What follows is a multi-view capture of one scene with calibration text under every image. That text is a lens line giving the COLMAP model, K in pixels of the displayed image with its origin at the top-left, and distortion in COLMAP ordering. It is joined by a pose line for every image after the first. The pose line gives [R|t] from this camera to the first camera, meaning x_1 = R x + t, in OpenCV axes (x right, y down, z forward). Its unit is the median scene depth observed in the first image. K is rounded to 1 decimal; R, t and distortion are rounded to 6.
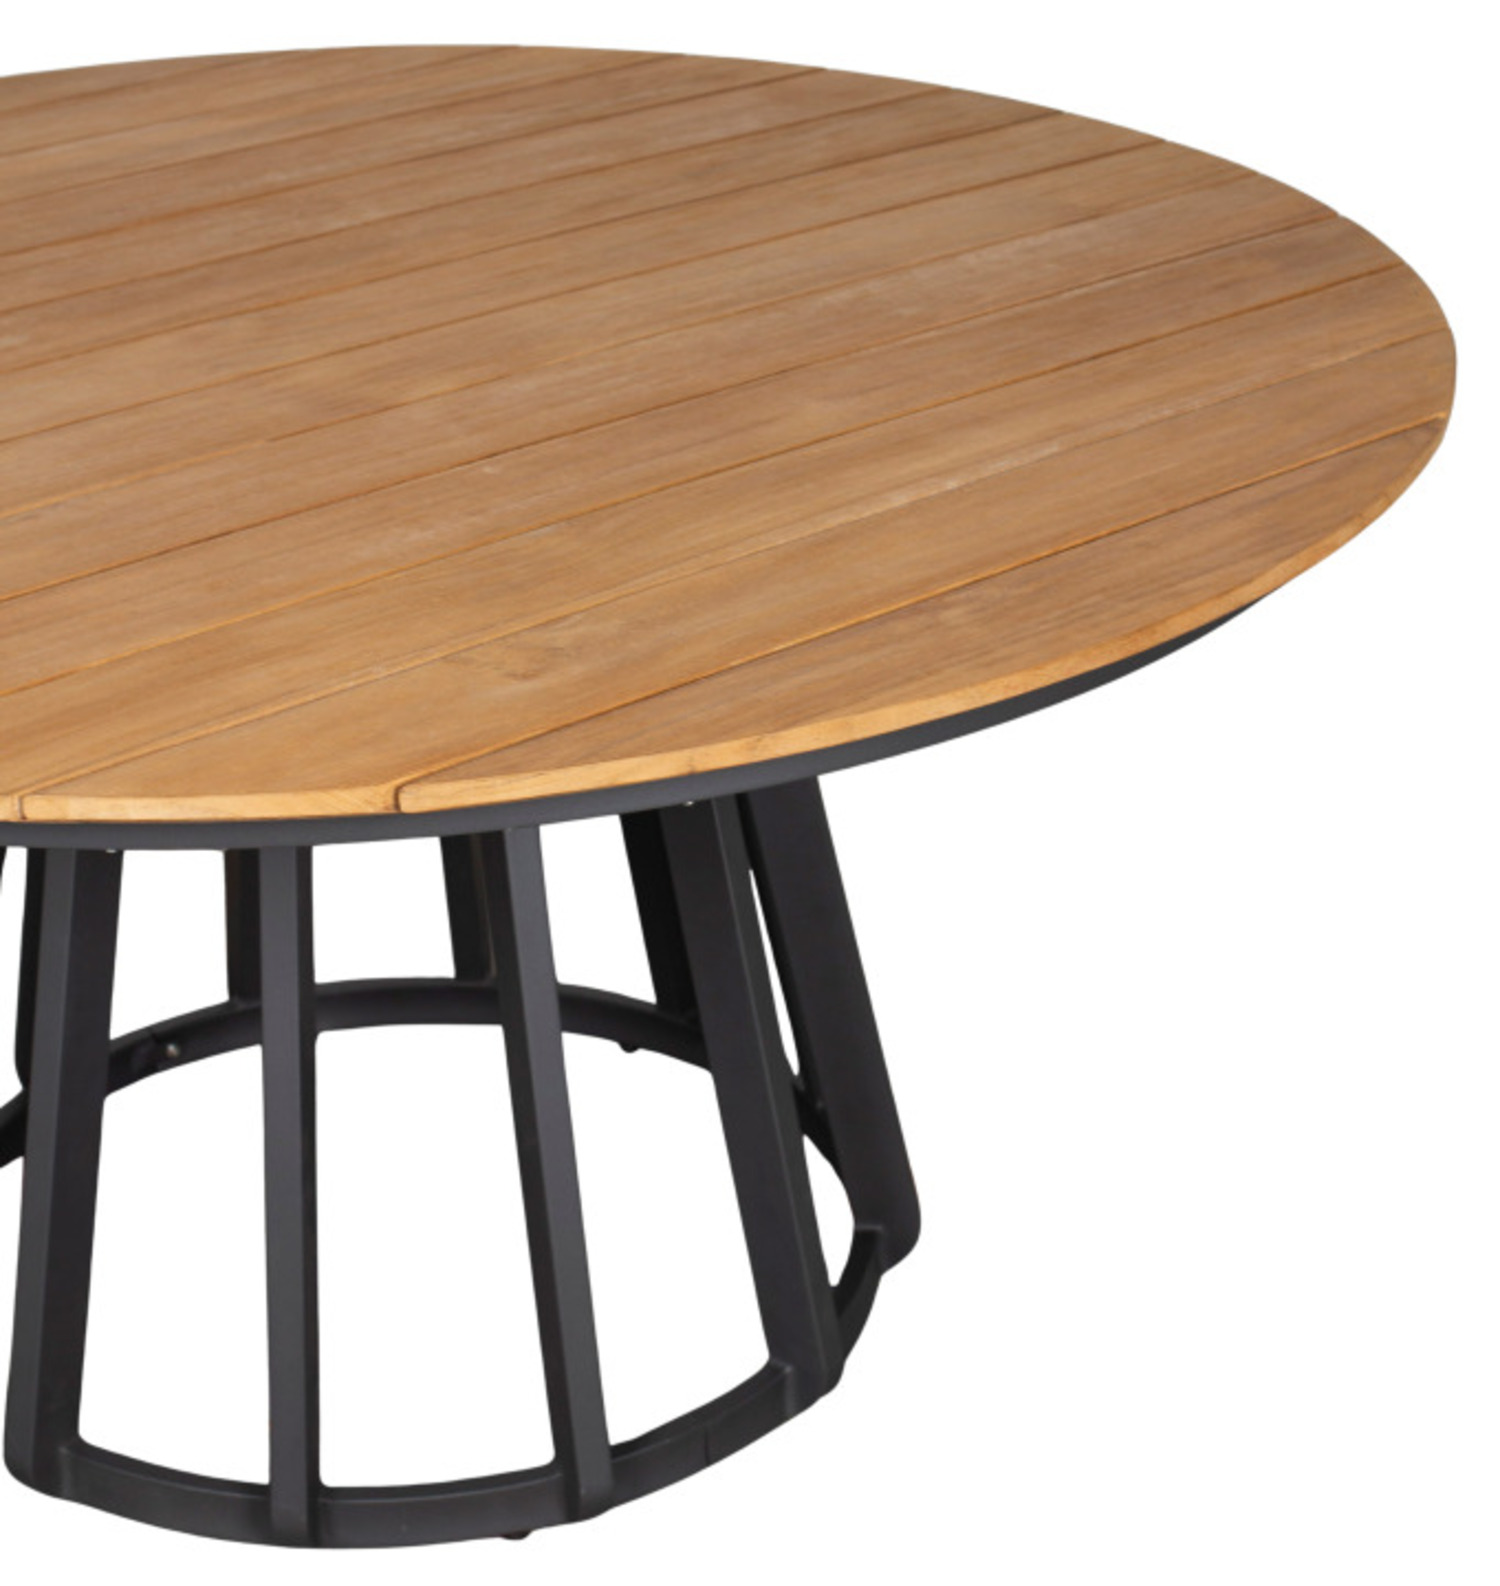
lens RADIAL K [[3148.2, 0, 599.5], [0, 3148.2, 790.3], [0, 0, 1]] dist [-0.025247, -0.073209]
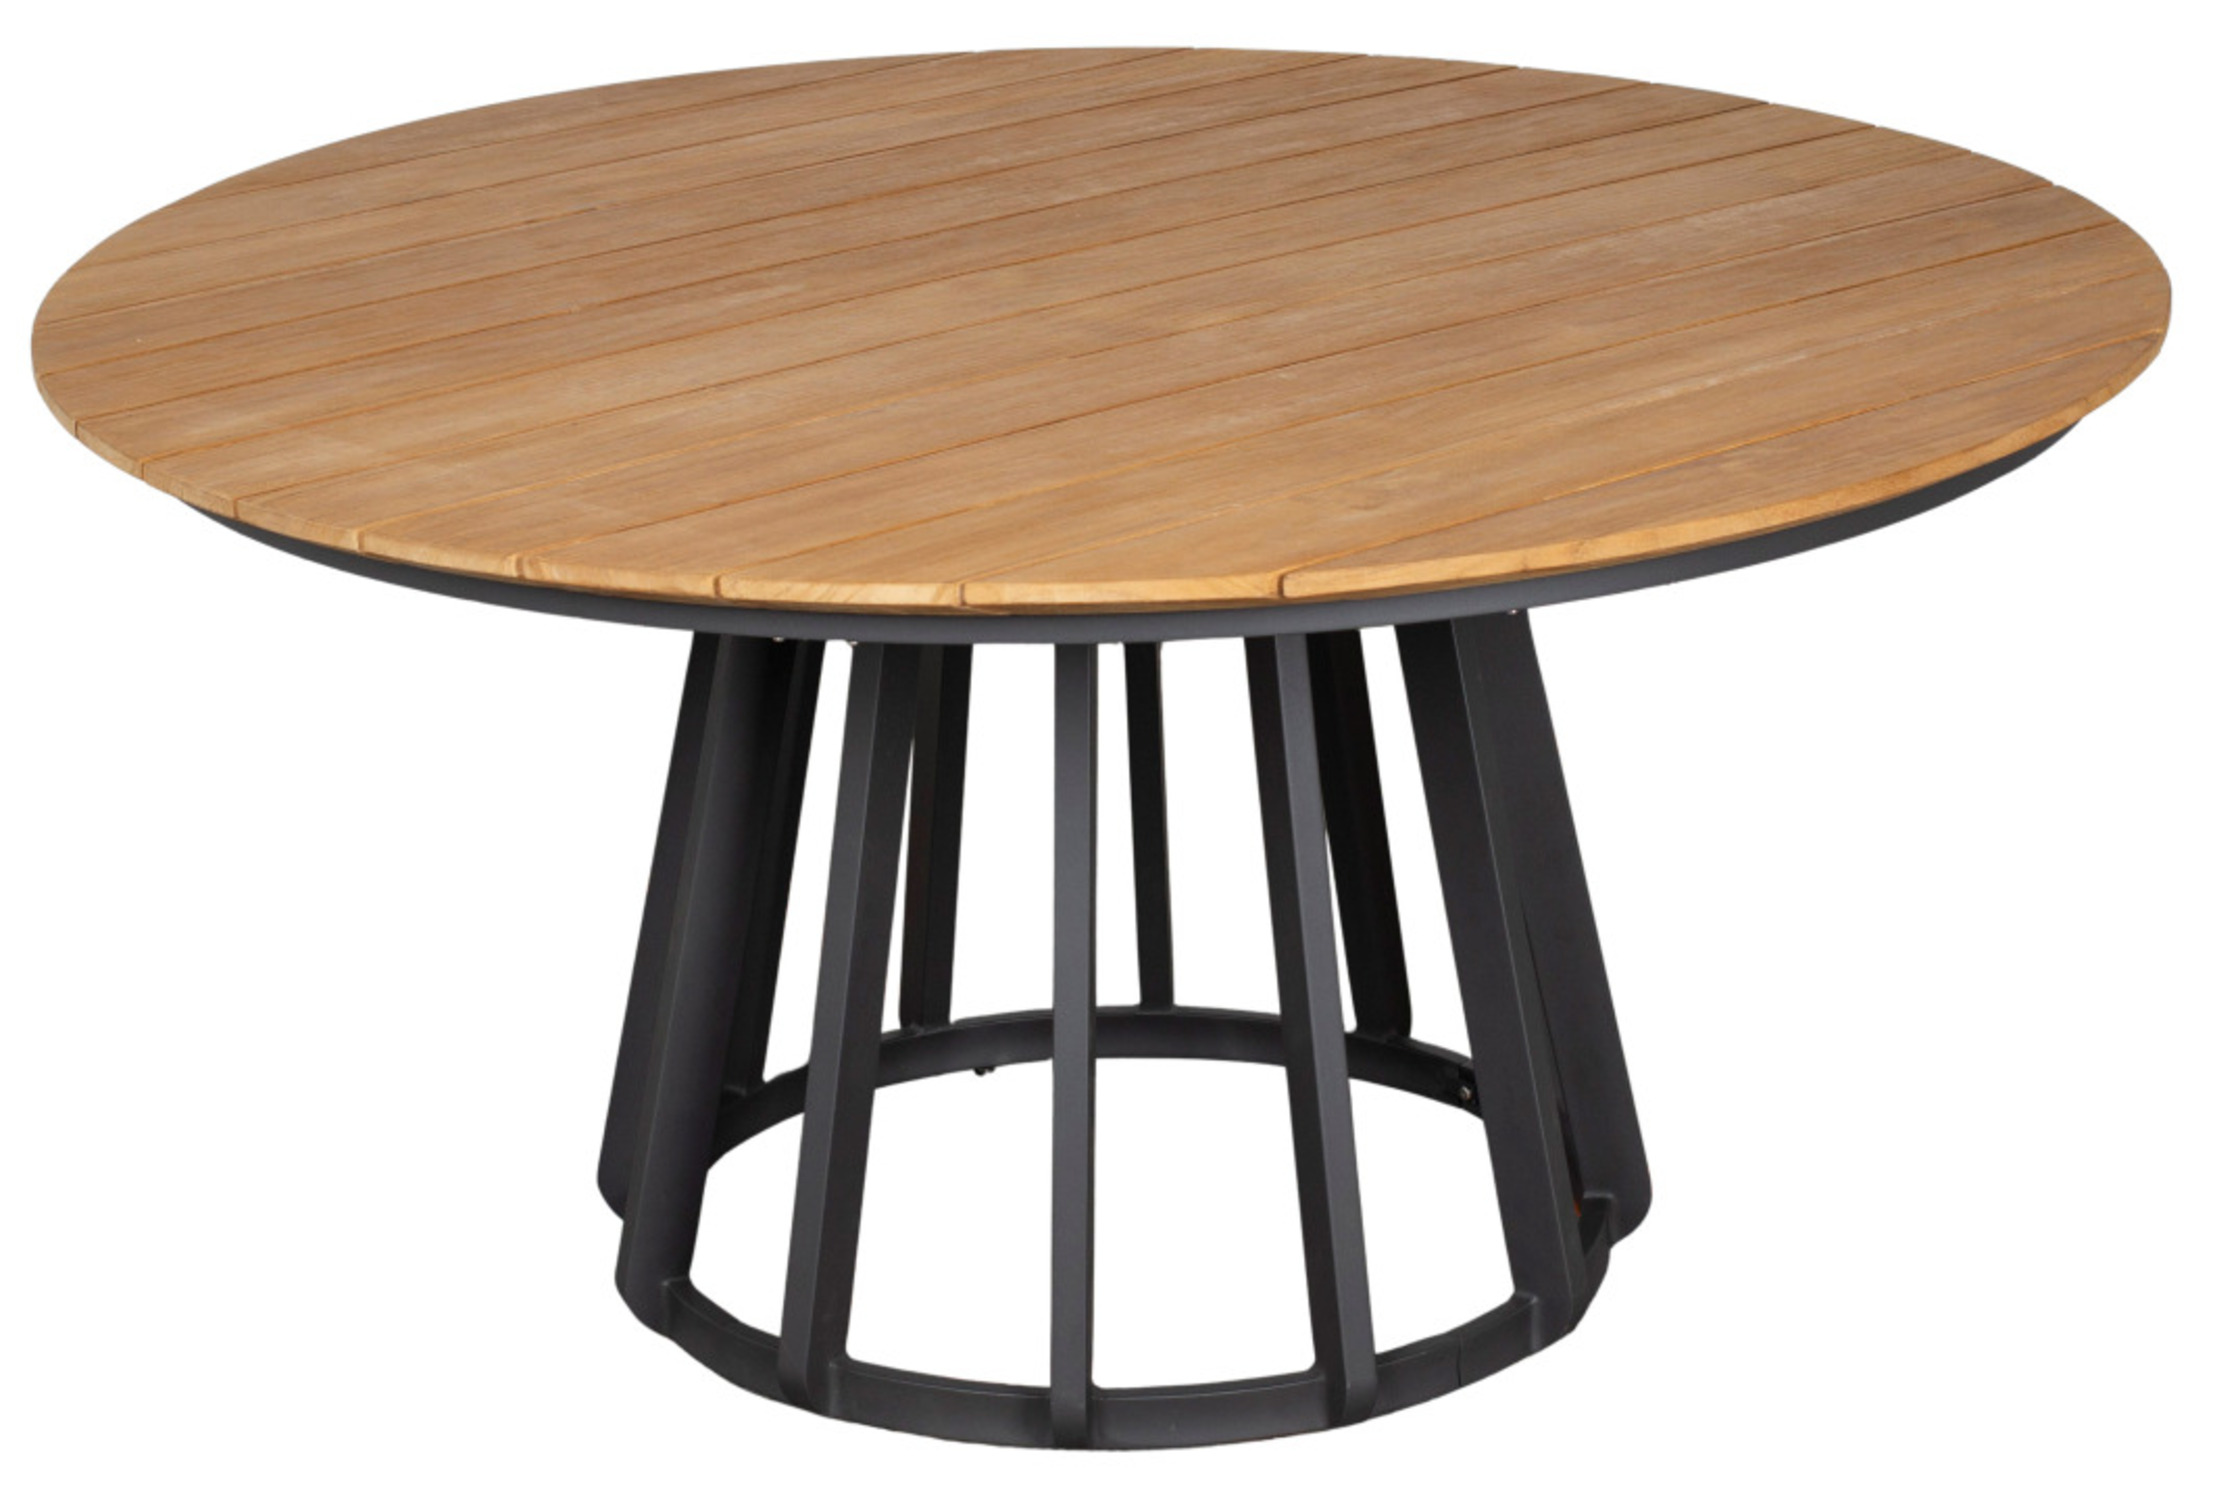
lens RADIAL K [[4356.0, 0, 1003.4], [0, 4356.0, 800.8], [0, 0, 1]] dist [-0.021246, 0.070823]
pose [[0.999998, -0.001327, -0.001631, -0.119181], [0.001171, 0.995765, -0.091928, 0.167872], [0.001746, 0.091926, 0.995764, -0.447692]]
